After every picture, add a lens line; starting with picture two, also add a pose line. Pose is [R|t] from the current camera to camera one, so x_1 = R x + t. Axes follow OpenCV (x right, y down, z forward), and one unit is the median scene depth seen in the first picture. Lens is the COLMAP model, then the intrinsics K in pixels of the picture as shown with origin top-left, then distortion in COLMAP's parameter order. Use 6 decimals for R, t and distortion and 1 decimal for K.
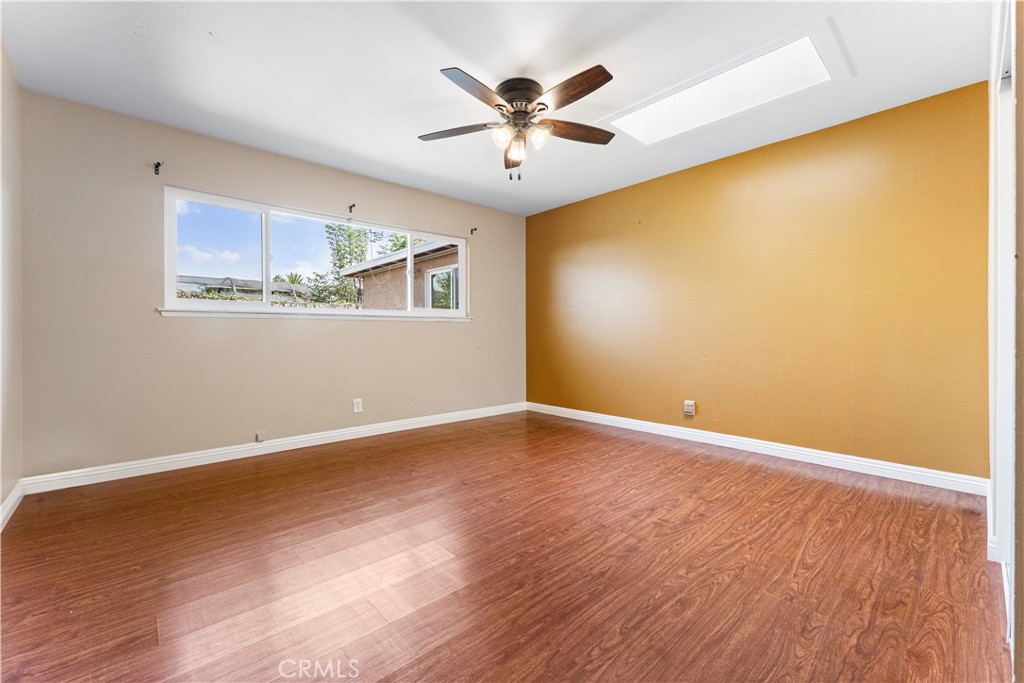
lens RADIAL K [[427.5, 0, 512.0], [0, 427.5, 341.5], [0, 0, 1]] dist [-0.001570, -0.000123]
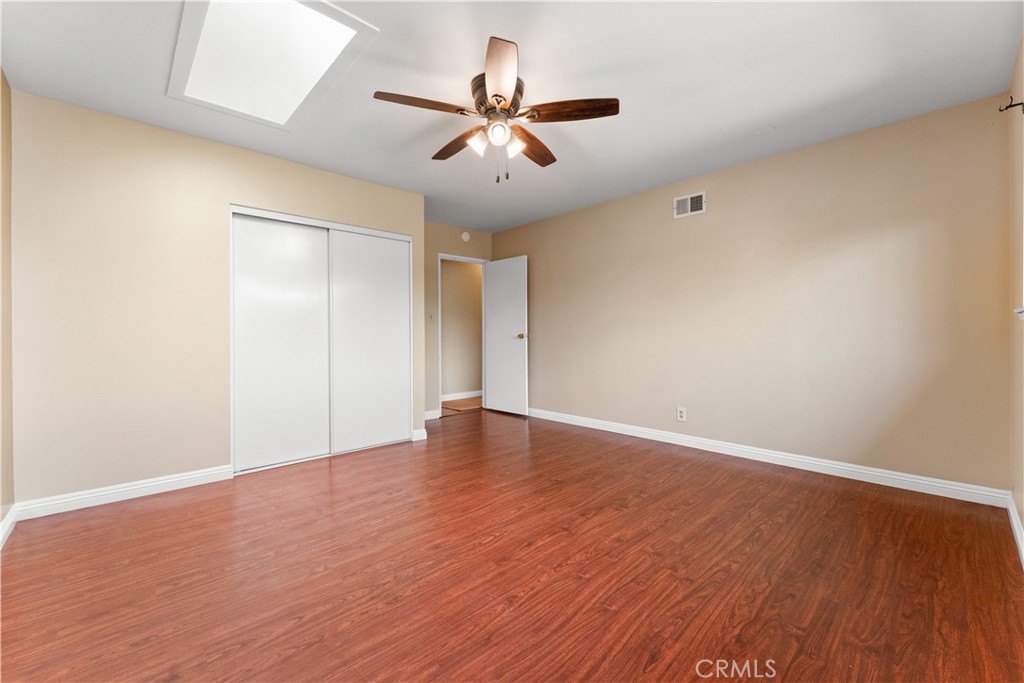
lens RADIAL K [[412.1, 0, 509.2], [0, 412.1, 341.4], [0, 0, 1]] dist [-0.000040, 0.000090]
pose [[-0.999952, 0.009091, -0.003699, -0.001132], [0.008954, 0.999327, 0.035582, -0.064135], [0.004020, 0.035547, -0.999360, 1.842655]]
